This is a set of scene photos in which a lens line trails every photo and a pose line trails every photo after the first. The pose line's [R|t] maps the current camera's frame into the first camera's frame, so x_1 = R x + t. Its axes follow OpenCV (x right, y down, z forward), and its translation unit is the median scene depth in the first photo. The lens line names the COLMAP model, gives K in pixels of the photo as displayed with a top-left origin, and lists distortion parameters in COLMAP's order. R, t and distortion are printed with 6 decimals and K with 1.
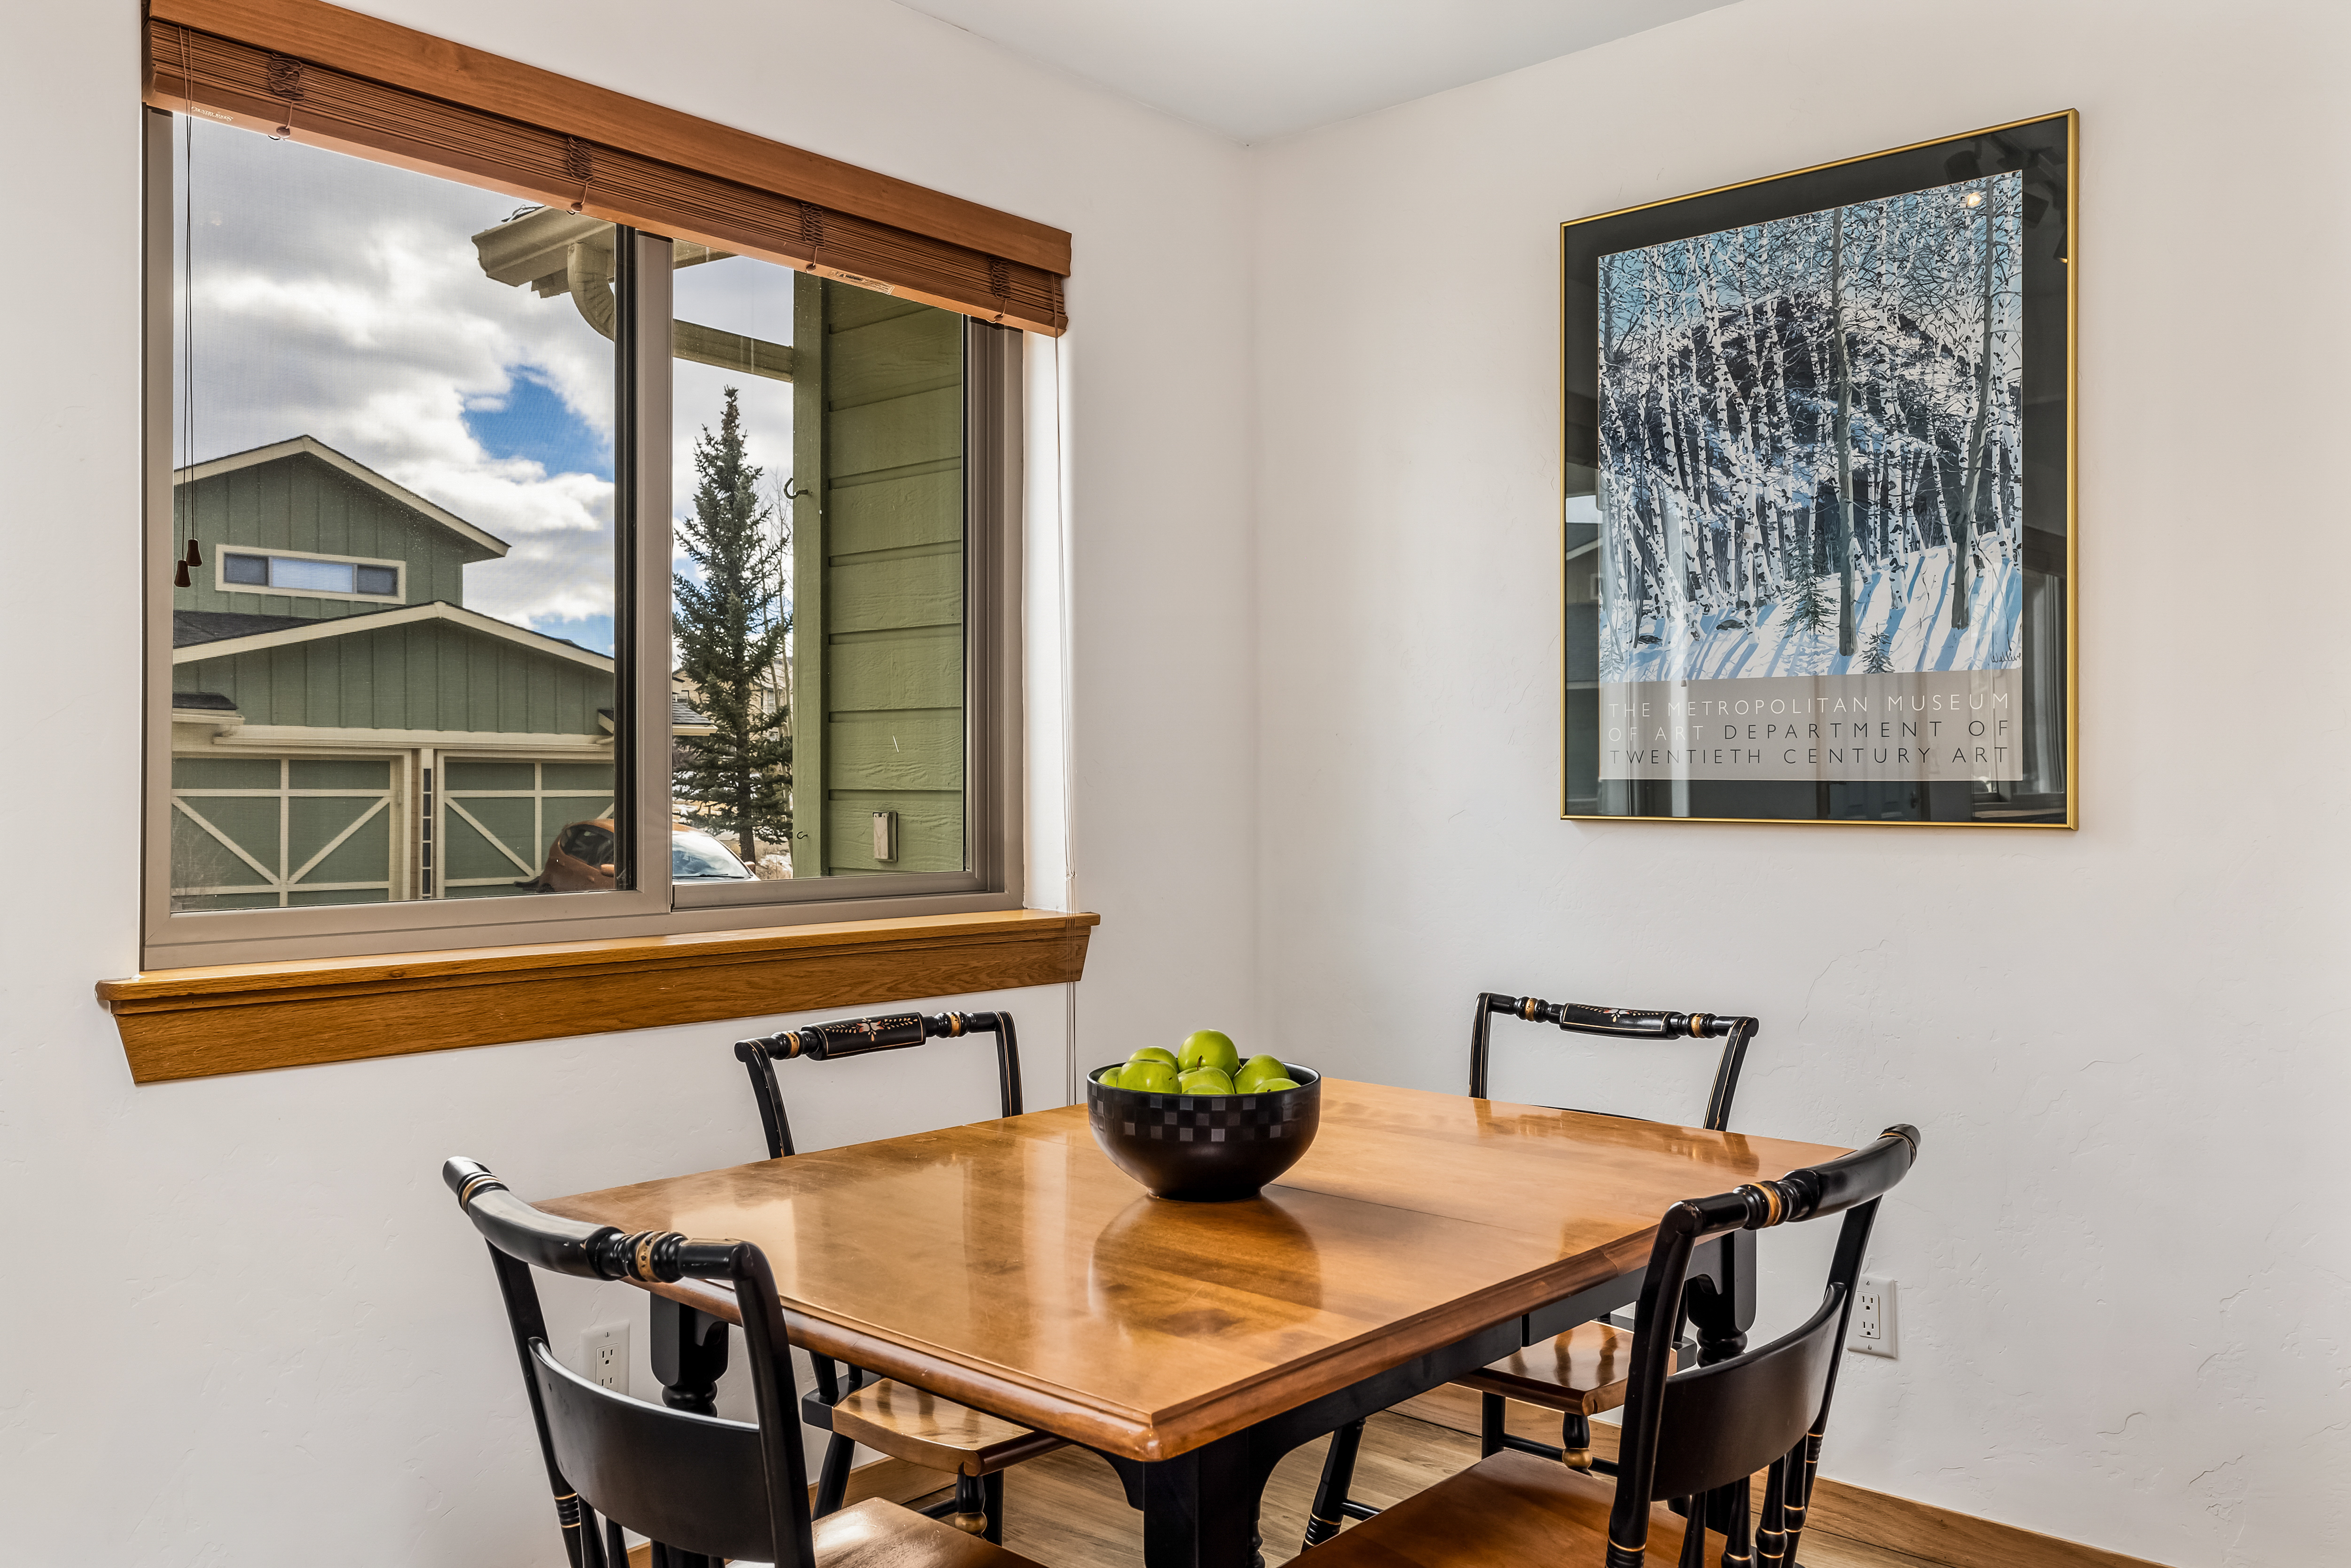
lens RADIAL K [[1819.5, 0, 1175.5], [0, 1819.5, 784.0], [0, 0, 1]] dist [-0.002234, -0.003426]
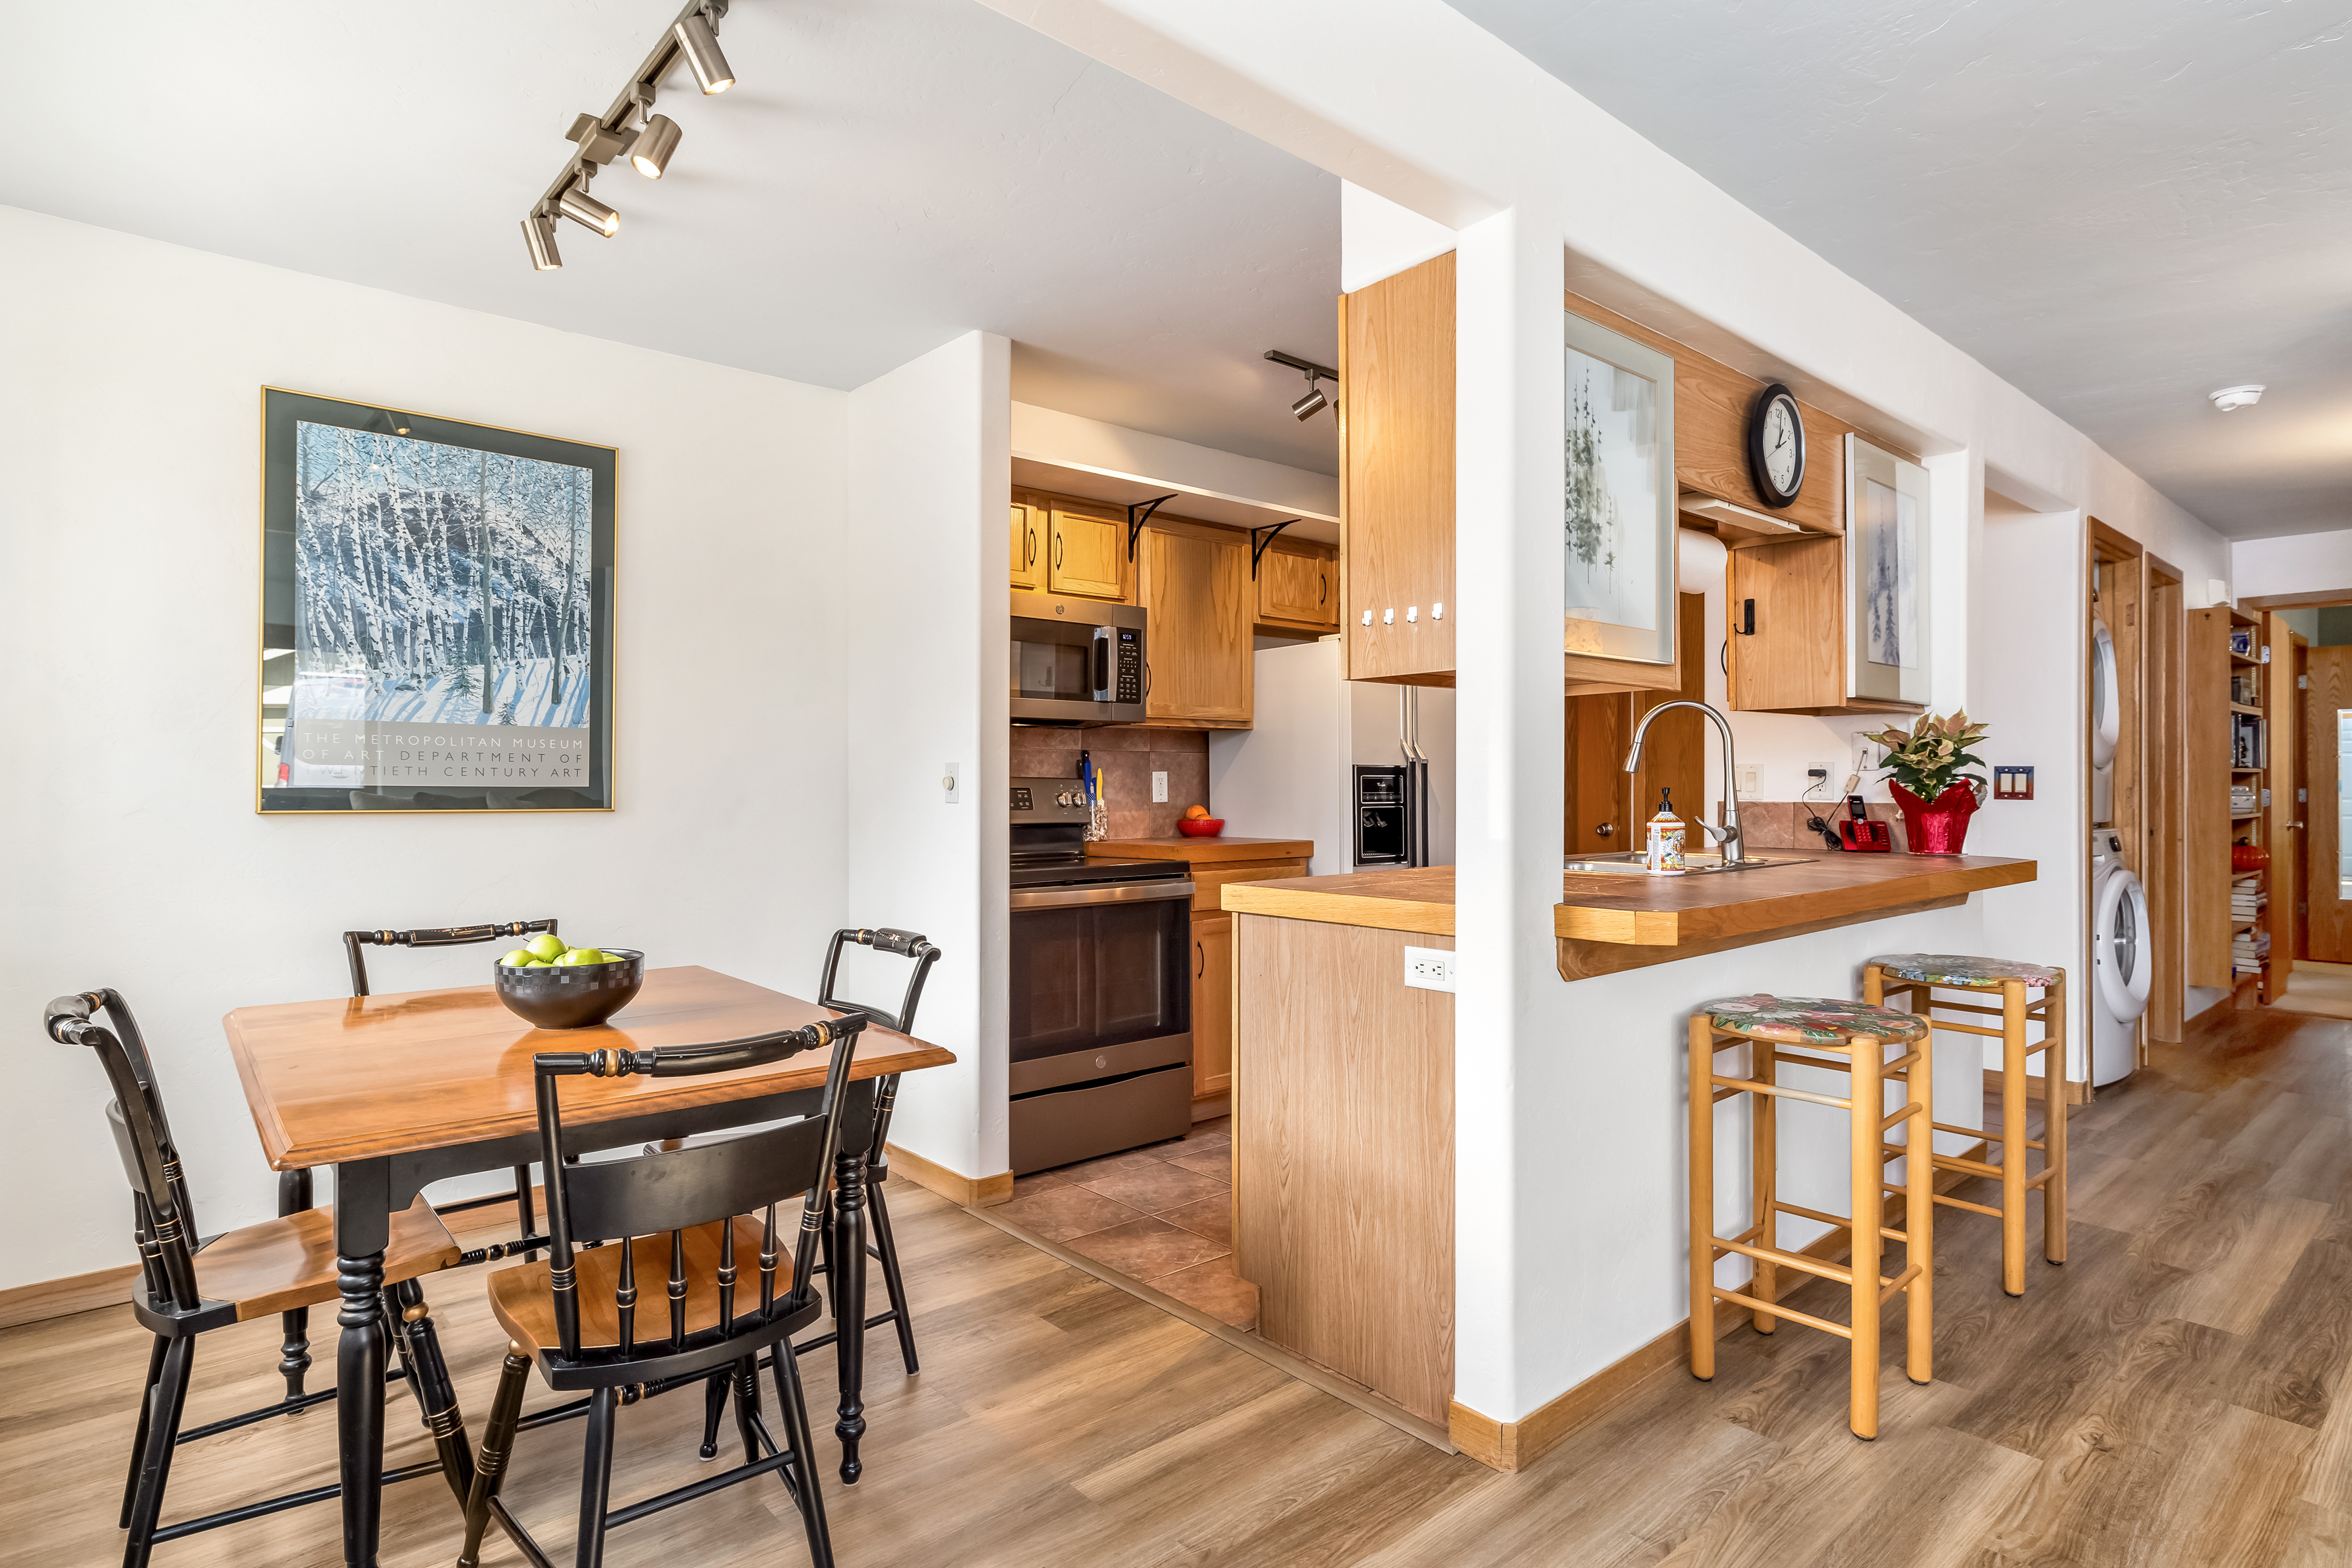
lens RADIAL K [[1238.0, 0, 1176.0], [0, 1238.0, 784.0], [0, 0, 1]] dist [0.000651, 0.000329]
pose [[0.120656, 0.001364, 0.992693, -0.695603], [-0.001561, 0.999998, -0.001184, -0.003526], [-0.992693, -0.001406, 0.120658, 0.207661]]
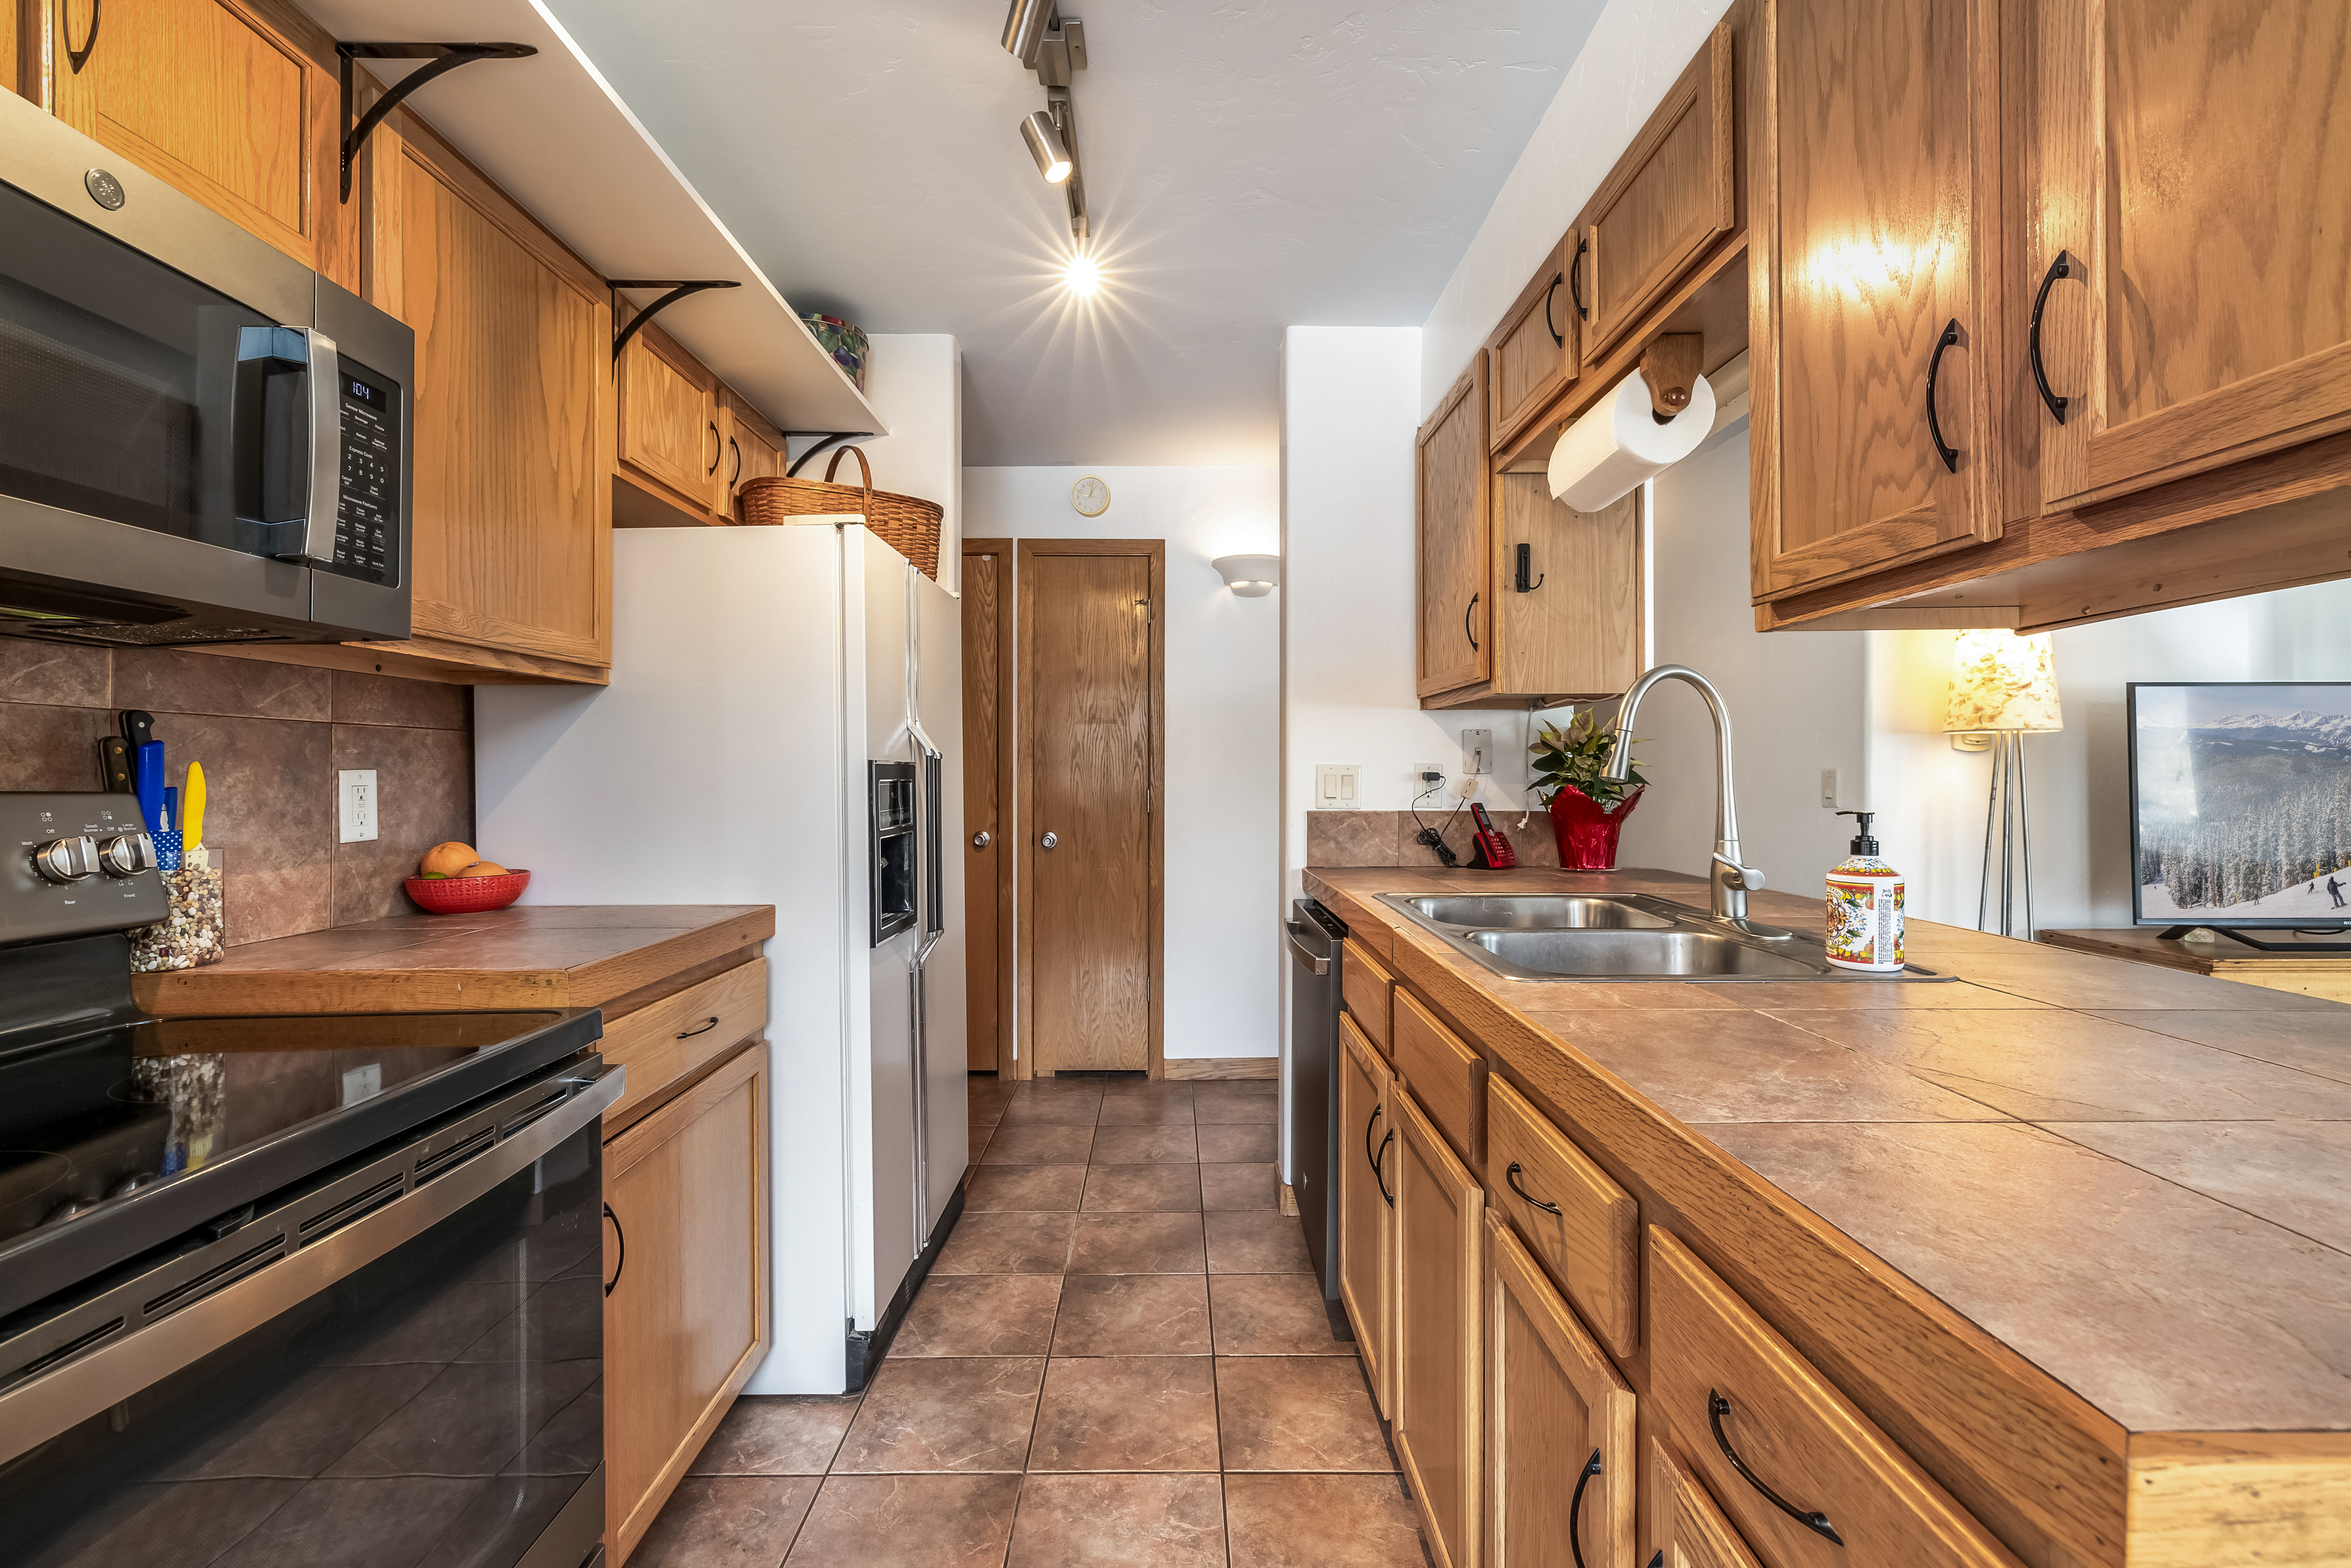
lens RADIAL K [[990.5, 0, 1177.6], [0, 990.5, 769.7], [0, 0, 1]] dist [0.000834, 0.000093]
pose [[-0.672864, 0.005551, 0.739745, 0.228854], [0.000525, 0.999975, -0.007027, -0.018524], [-0.739766, -0.004340, -0.672851, 0.469968]]
